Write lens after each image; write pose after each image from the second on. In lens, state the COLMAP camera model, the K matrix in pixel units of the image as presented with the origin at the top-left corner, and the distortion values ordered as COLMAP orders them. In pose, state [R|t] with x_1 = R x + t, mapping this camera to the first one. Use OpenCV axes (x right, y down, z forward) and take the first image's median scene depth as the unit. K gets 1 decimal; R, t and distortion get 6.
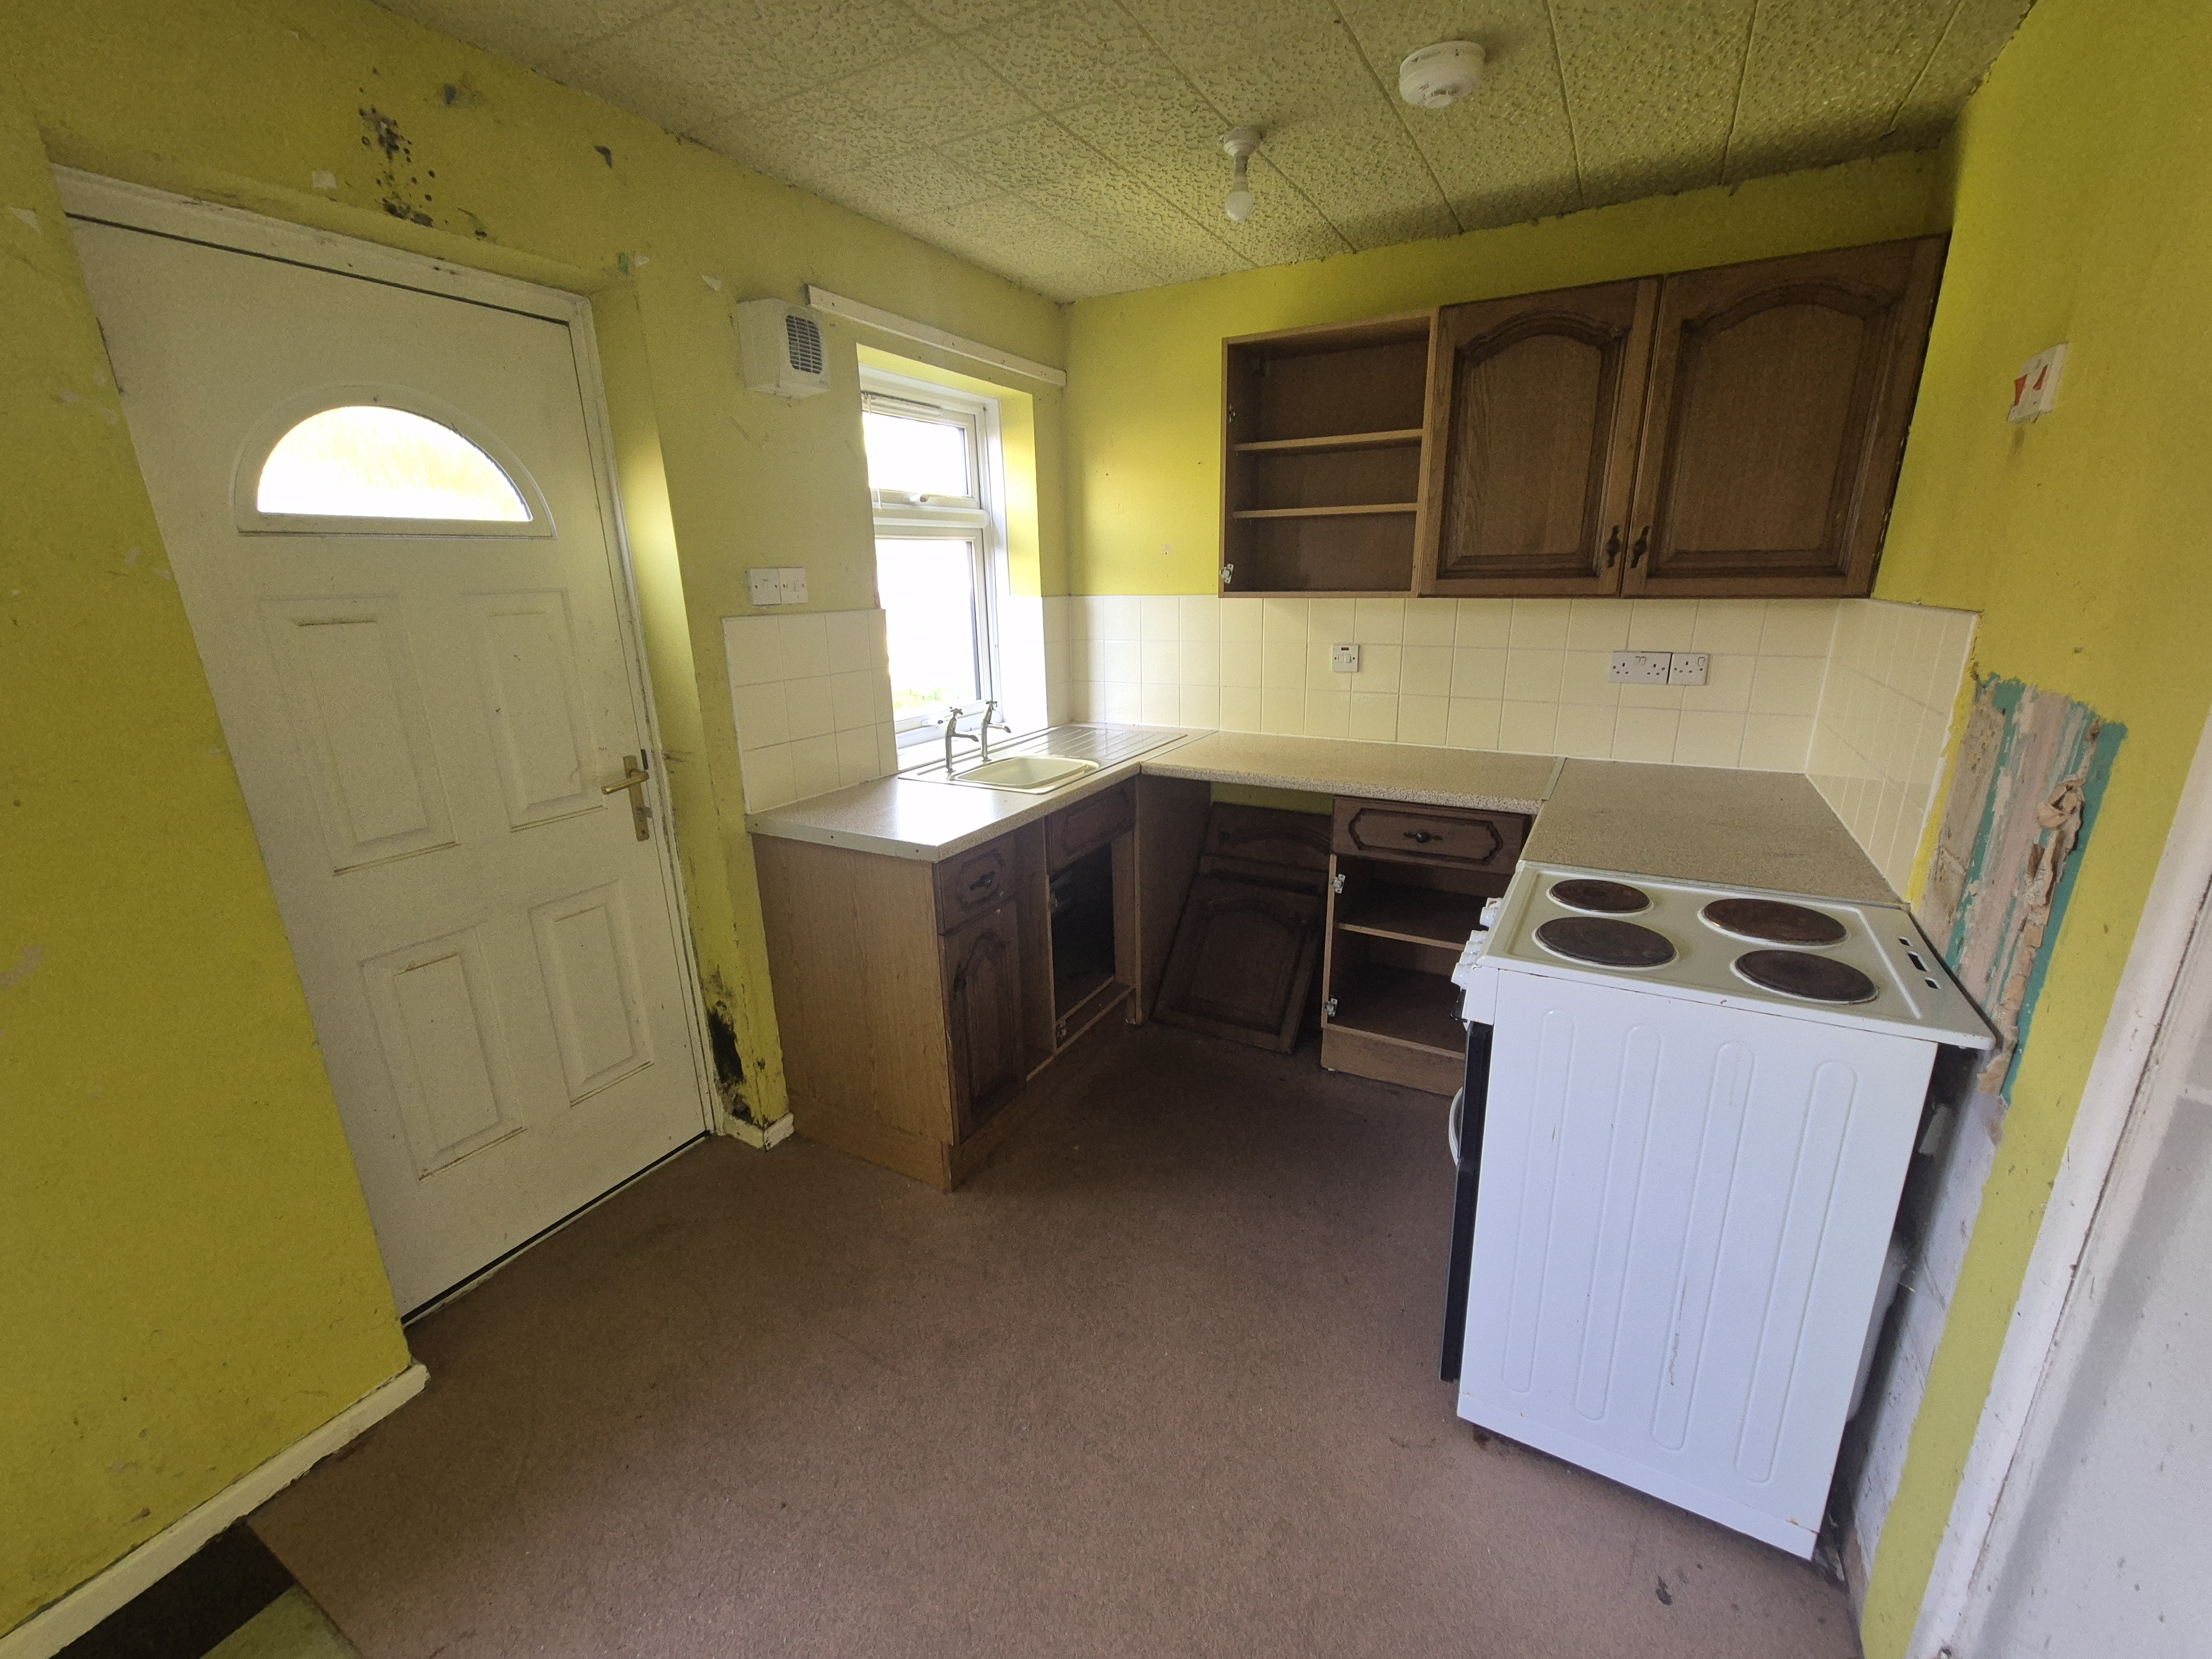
lens RADIAL K [[910.2, 0, 1101.5], [0, 910.2, 835.8], [0, 0, 1]] dist [0.002629, -0.002021]
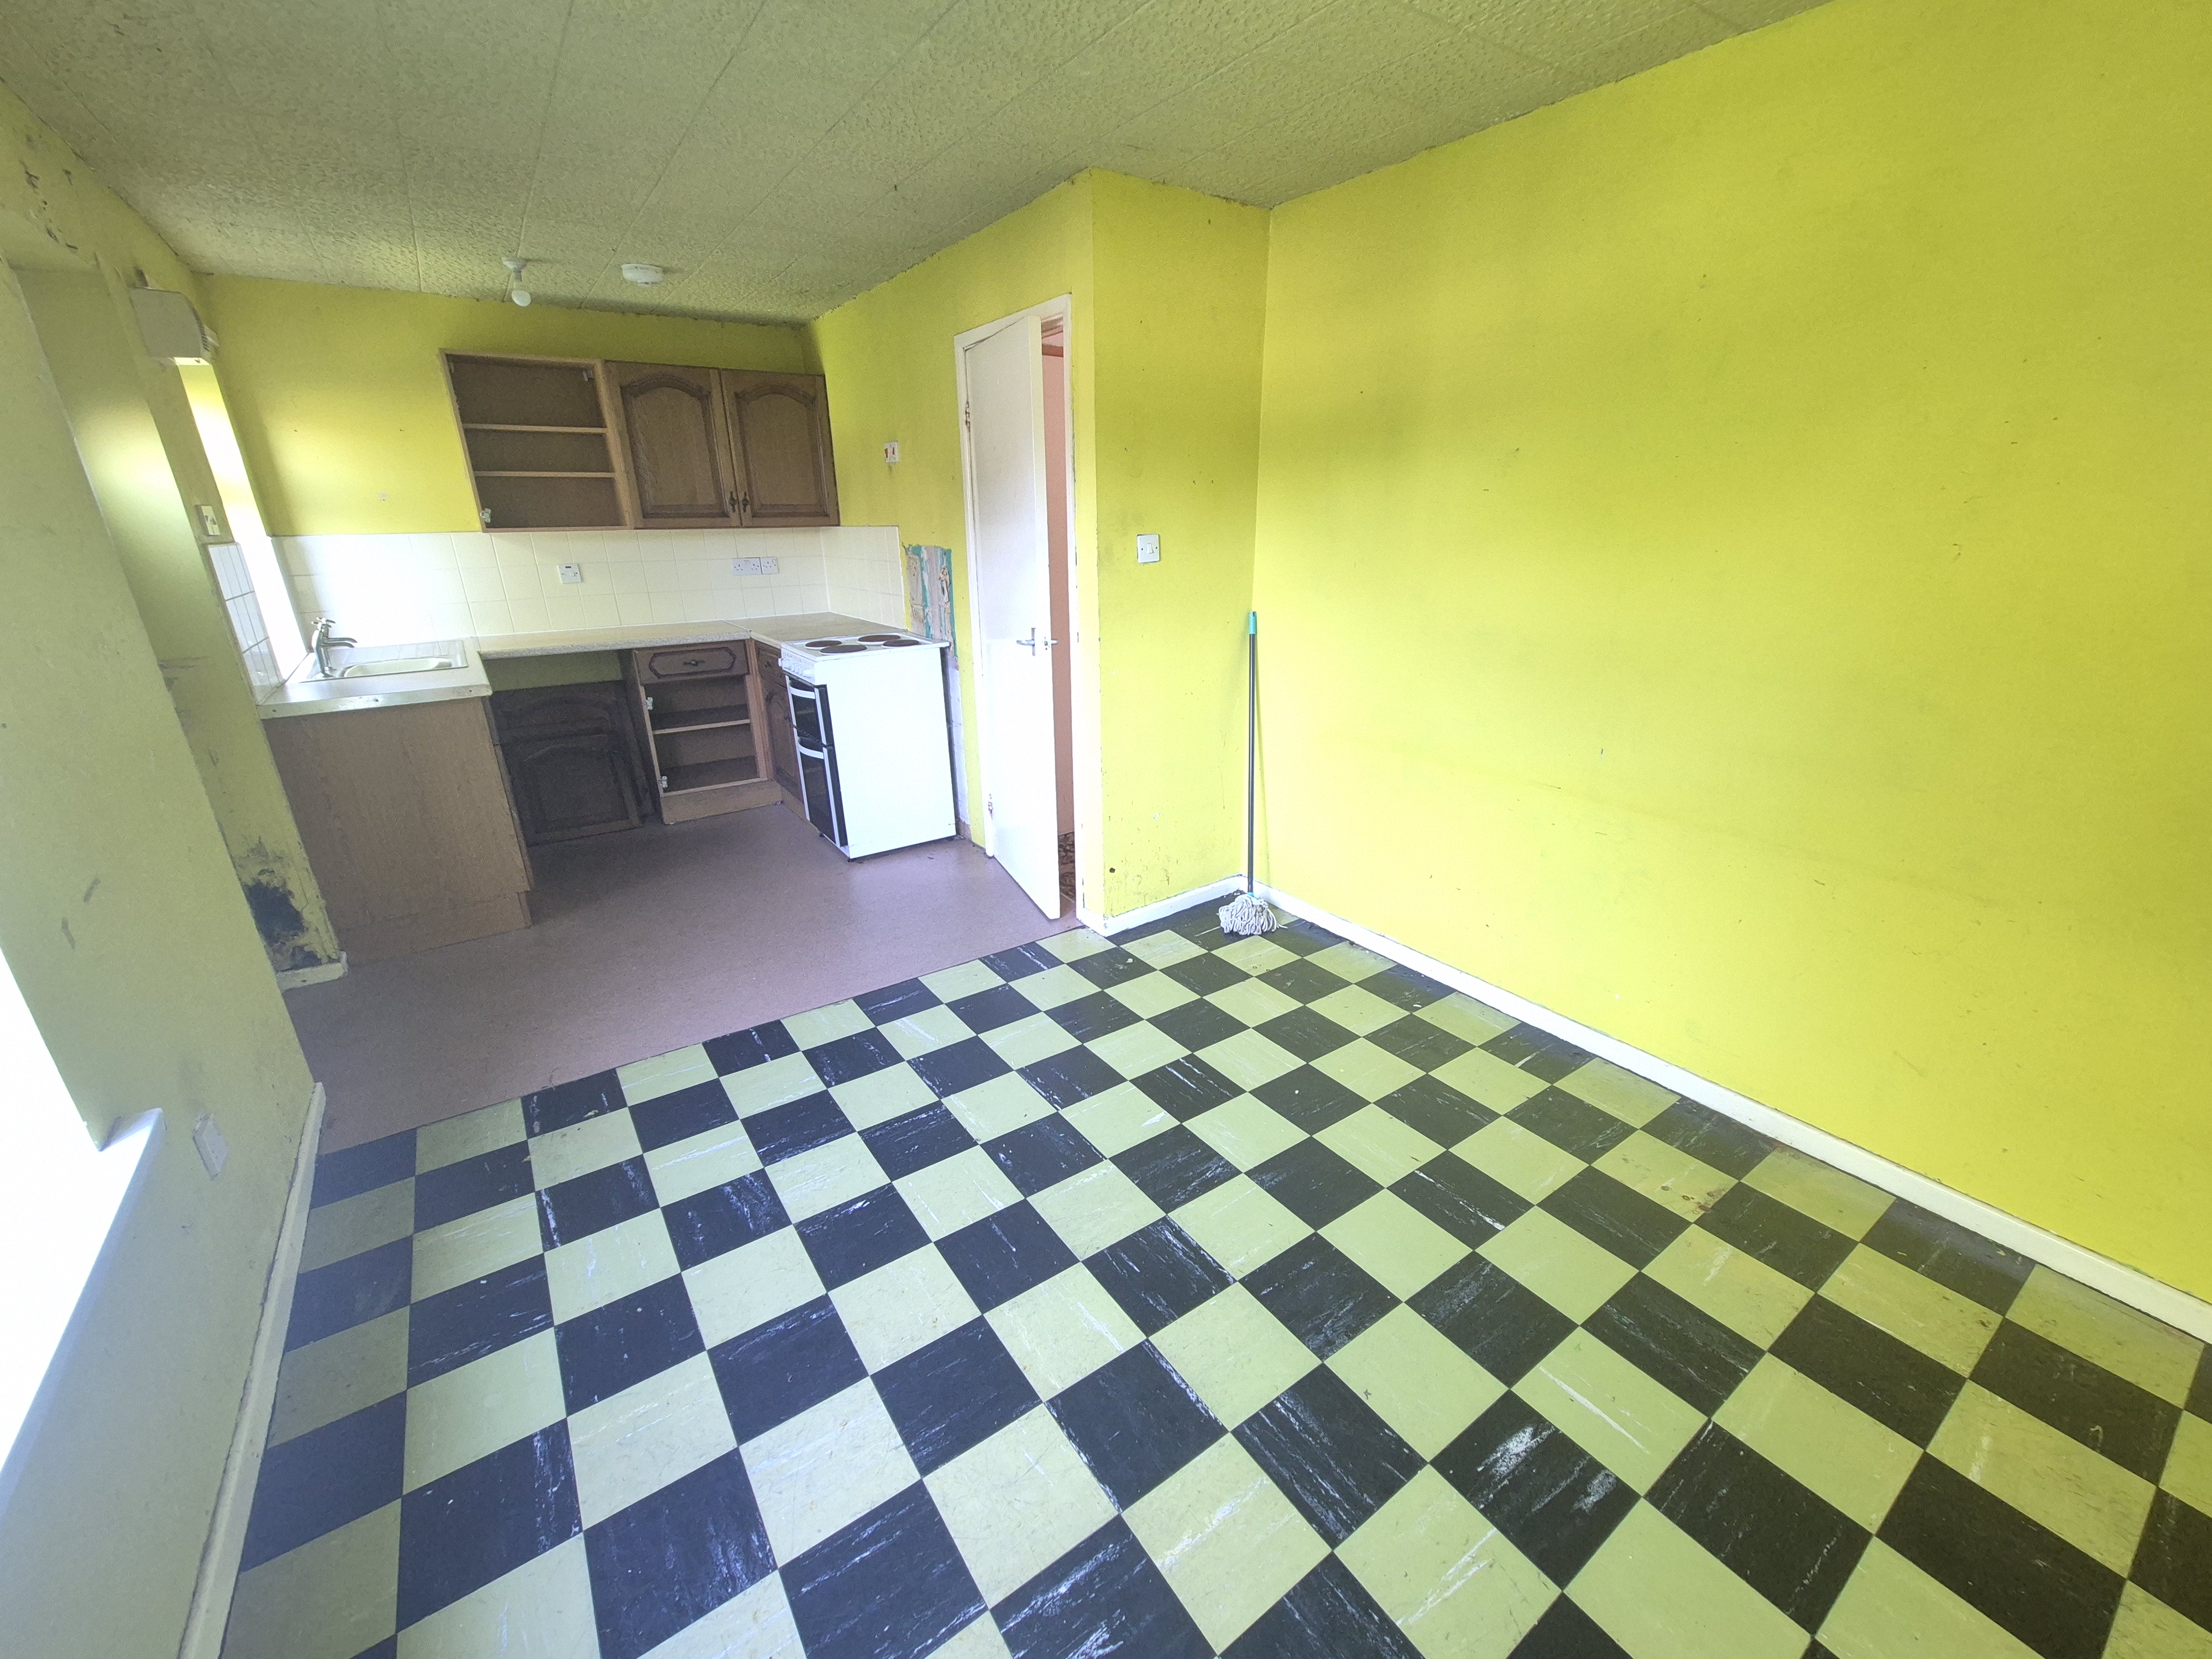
lens RADIAL K [[910.2, 0, 1118.7], [0, 910.2, 837.3], [0, 0, 1]] dist [0.002629, -0.002021]
pose [[0.433969, -0.293629, 0.851735, -0.946392], [0.257028, 0.946459, 0.195325, 0.196959], [-0.863486, 0.134154, 0.486205, -0.574861]]
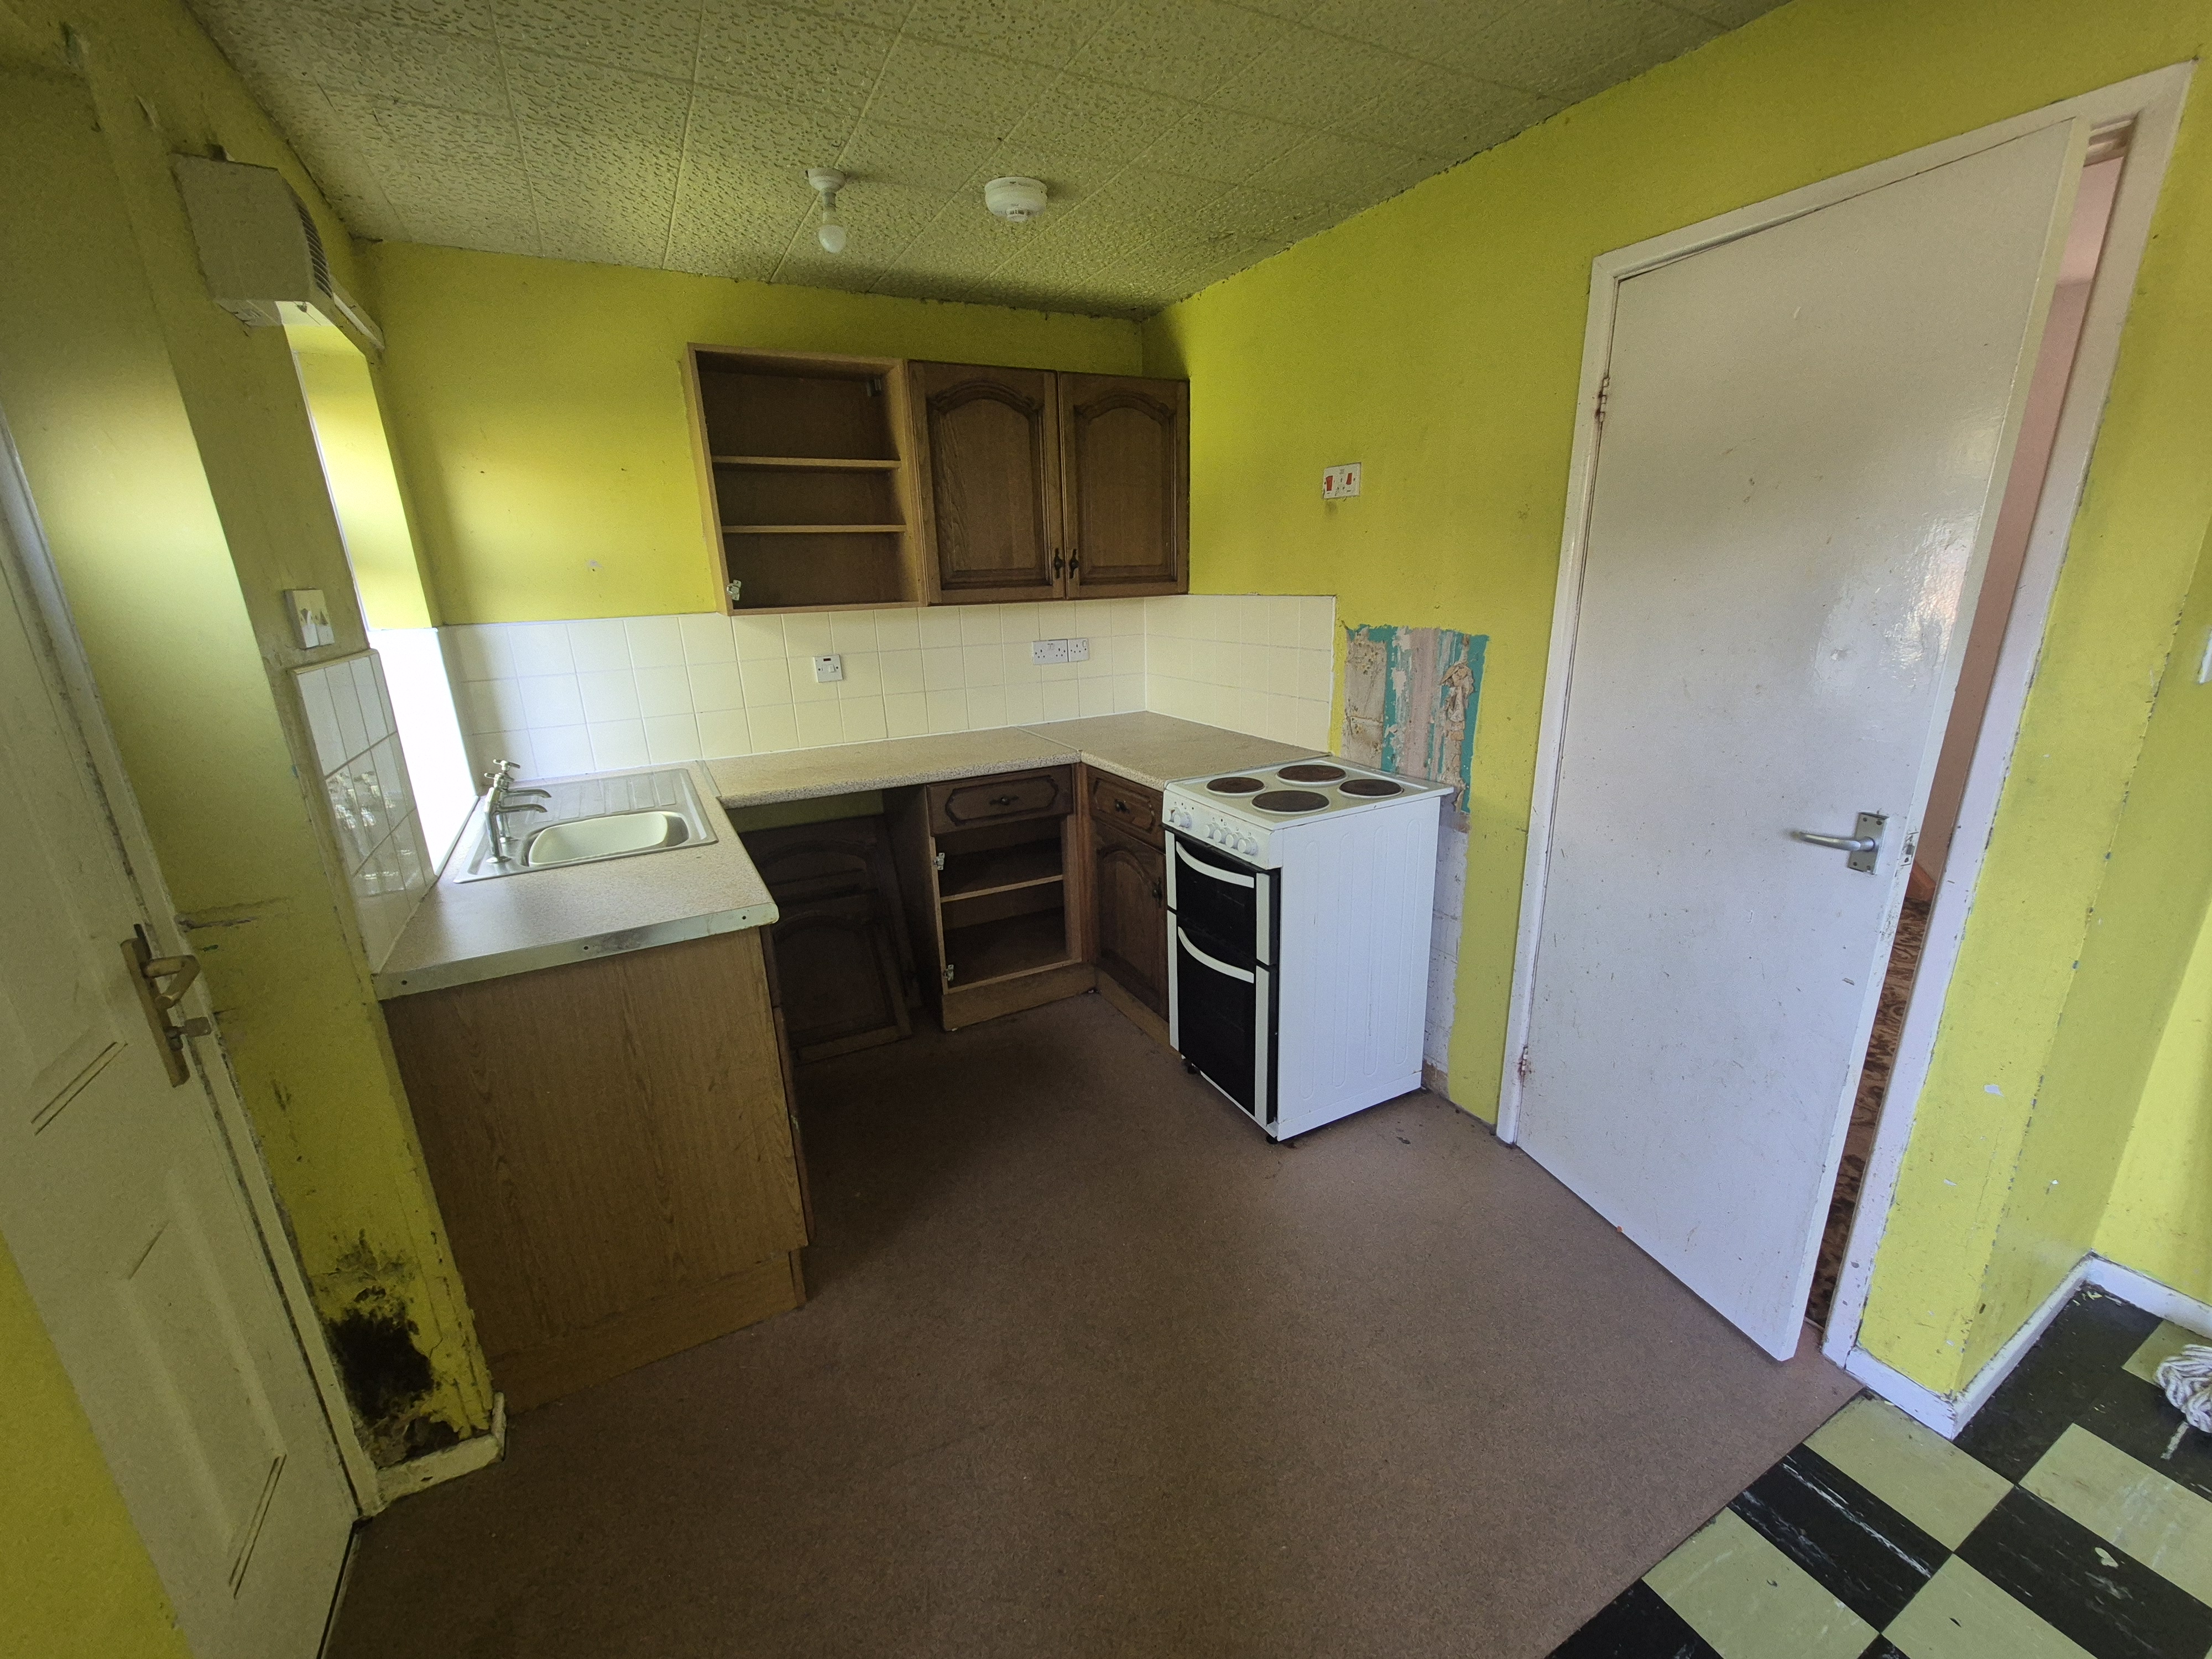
lens RADIAL K [[910.2, 0, 1117.4], [0, 910.2, 836.5], [0, 0, 1]] dist [0.002629, -0.002021]
pose [[0.537564, -0.238467, 0.808801, -0.572609], [0.255925, 0.960073, 0.112969, -0.052715], [-0.803447, 0.146264, 0.577130, 0.191420]]
